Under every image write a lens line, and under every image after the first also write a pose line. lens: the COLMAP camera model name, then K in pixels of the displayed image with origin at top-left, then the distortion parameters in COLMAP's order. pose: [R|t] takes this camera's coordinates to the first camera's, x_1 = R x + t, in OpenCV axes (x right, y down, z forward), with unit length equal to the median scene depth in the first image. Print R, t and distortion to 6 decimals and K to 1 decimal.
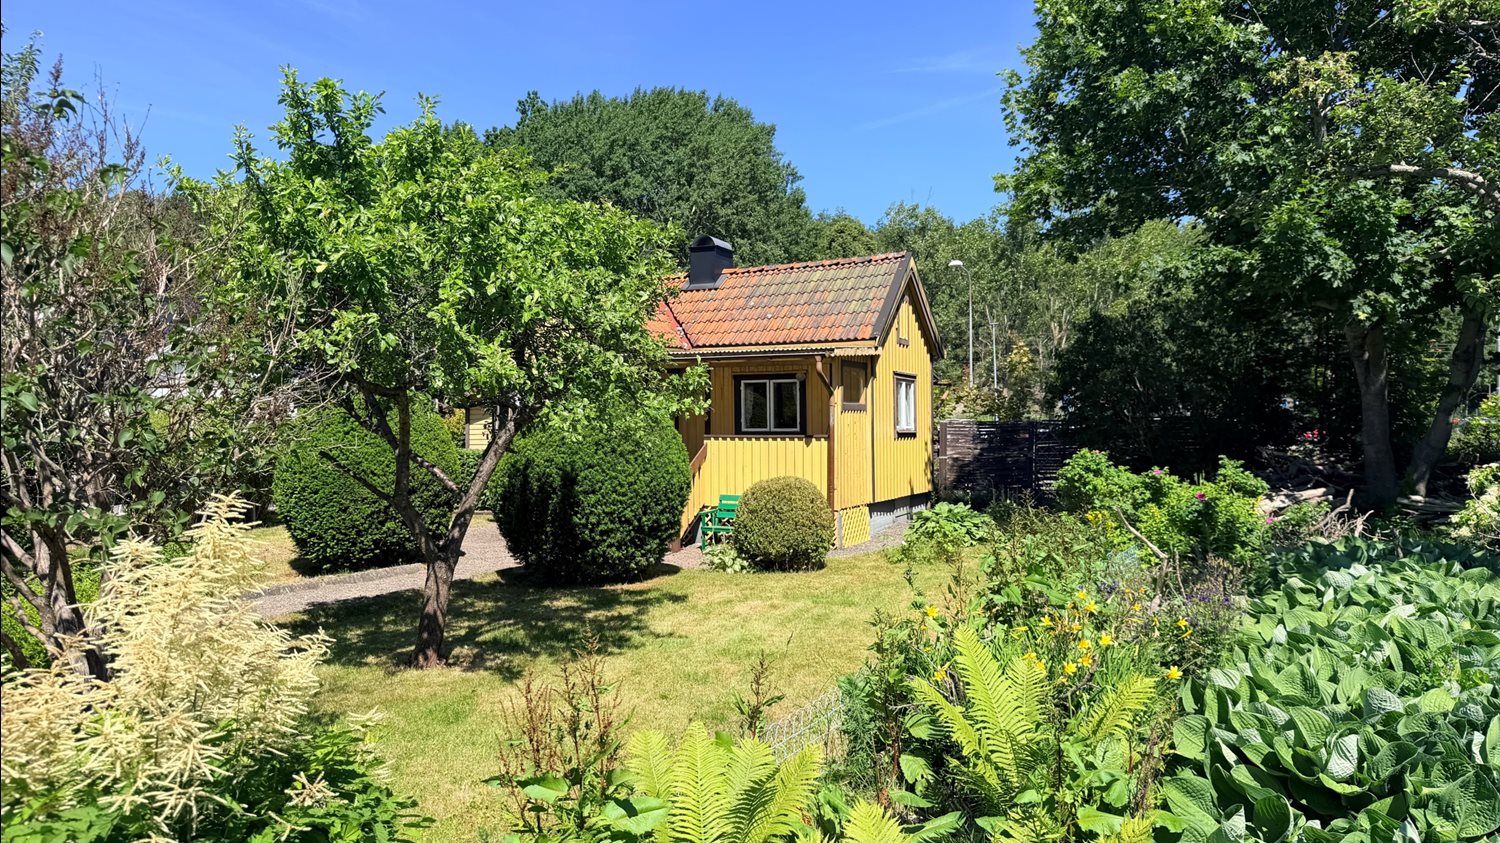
lens RADIAL K [[1031.3, 0, 750.0], [0, 1031.3, 421.5], [0, 0, 1]] dist [-0.006344, -0.000329]
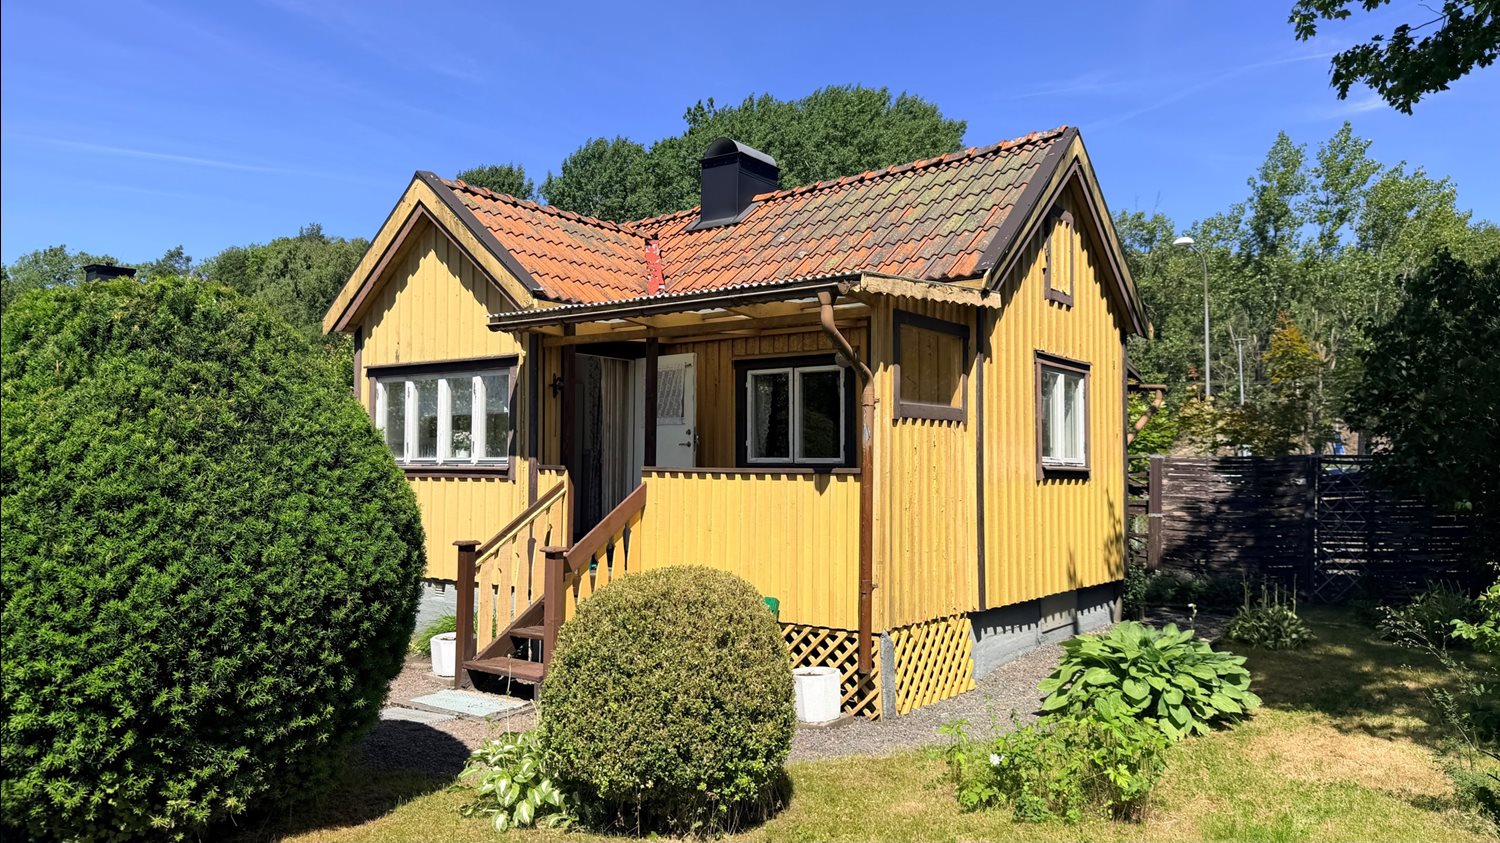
lens RADIAL K [[1031.8, 0, 750.0], [0, 1031.8, 421.5], [0, 0, 1]] dist [0.064901, -0.125875]
pose [[0.978812, 0.003551, -0.204731, 0.105827], [-0.011894, 0.999147, -0.039534, 0.009375], [0.204416, 0.041131, 0.978020, 0.464469]]
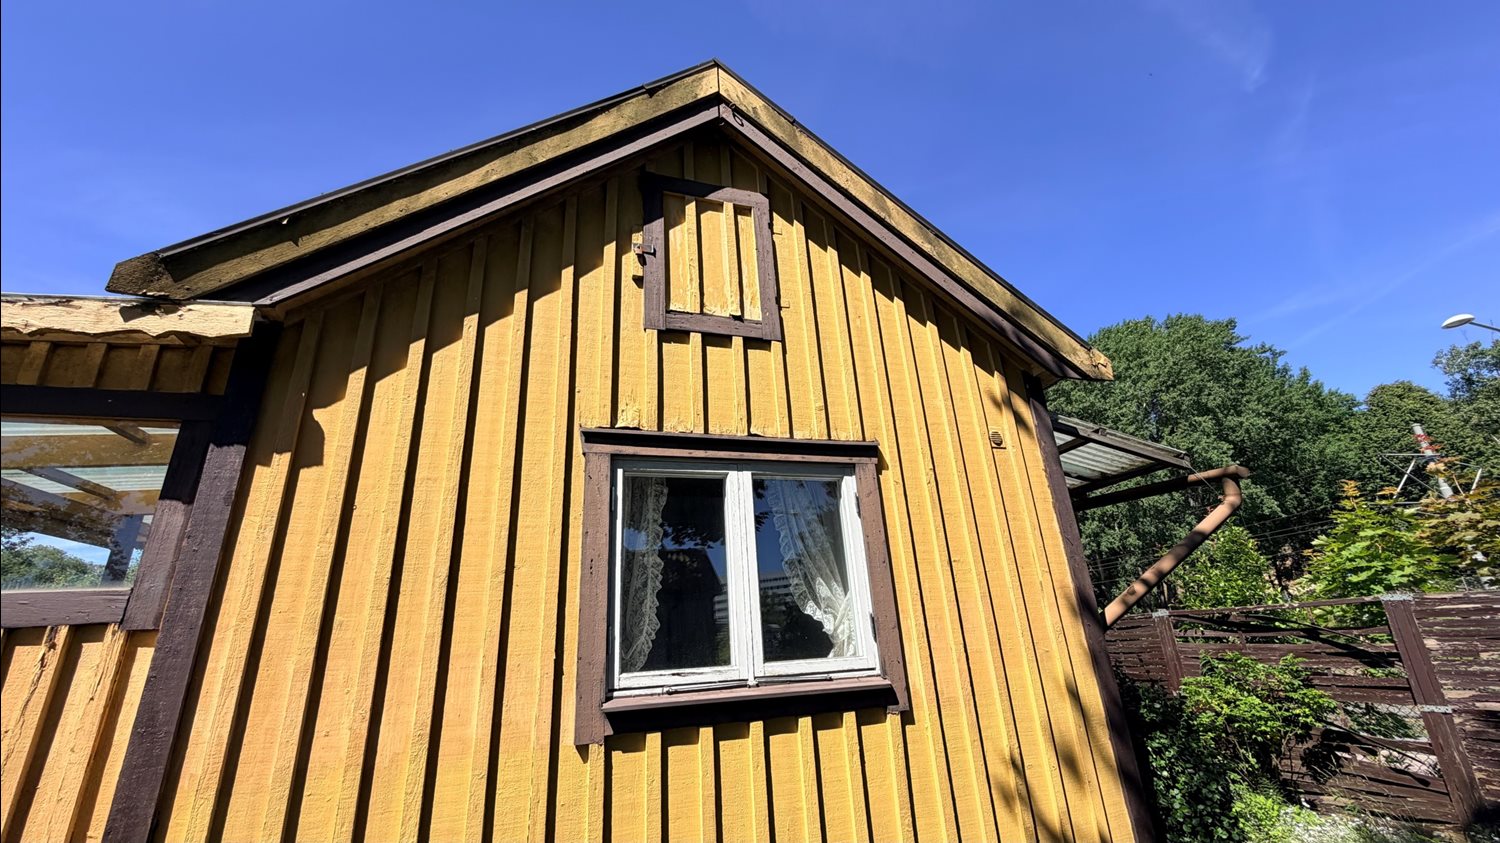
lens RADIAL K [[580.3, 0, 750.0], [0, 580.3, 421.5], [0, 0, 1]] dist [-0.000744, -0.000192]
pose [[0.678397, -0.282787, -0.678092, 0.258760], [0.055441, 0.940029, -0.336558, -0.002241], [0.732600, 0.190726, 0.653391, 0.938404]]
